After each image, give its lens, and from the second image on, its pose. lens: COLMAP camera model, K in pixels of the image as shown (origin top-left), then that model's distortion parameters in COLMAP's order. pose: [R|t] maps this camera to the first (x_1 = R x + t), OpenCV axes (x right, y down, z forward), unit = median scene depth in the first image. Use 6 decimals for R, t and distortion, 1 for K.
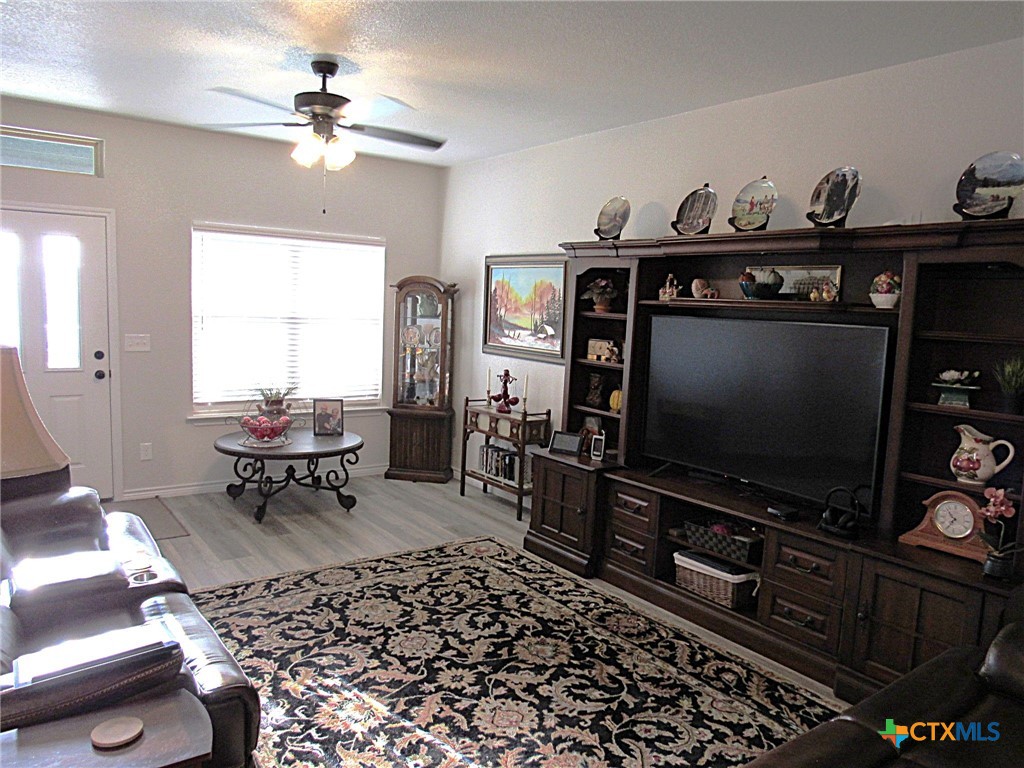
lens RADIAL K [[731.7, 0, 514.2], [0, 731.7, 386.4], [0, 0, 1]] dist [-0.030441, 0.004543]
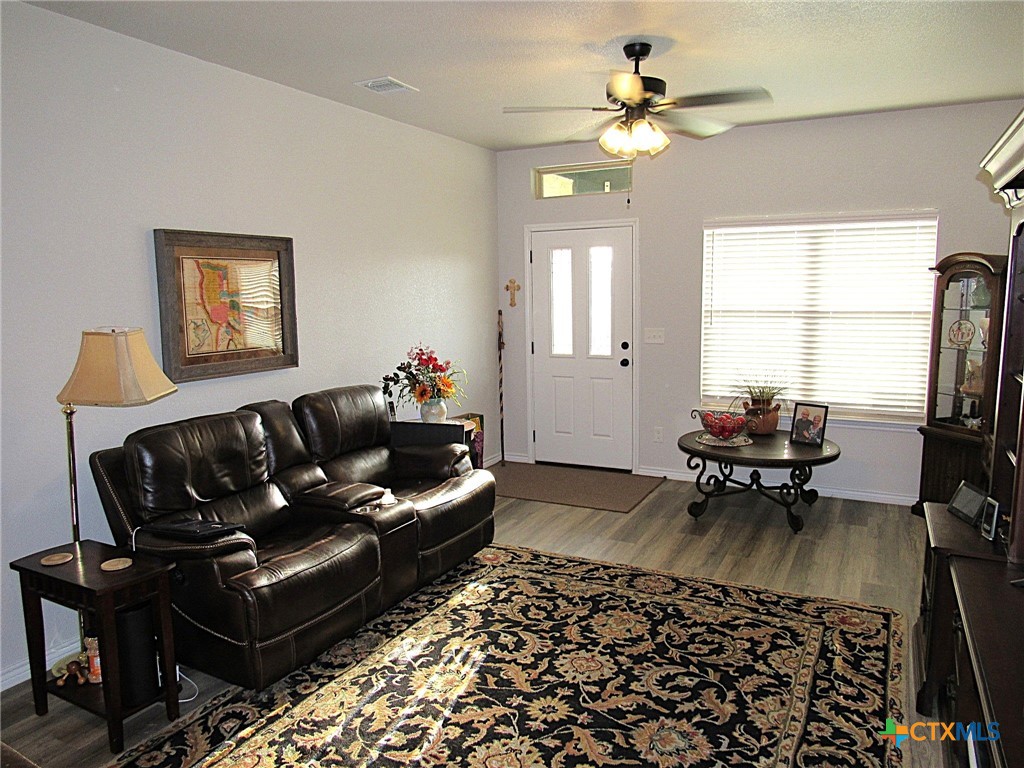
lens RADIAL K [[731.7, 0, 514.2], [0, 731.7, 386.4], [0, 0, 1]] dist [-0.030441, 0.004543]
pose [[0.444018, 0.075870, -0.892800, 0.547832], [-0.070476, 0.996279, 0.049613, -0.032661], [0.893242, 0.040892, 0.447713, 0.437807]]
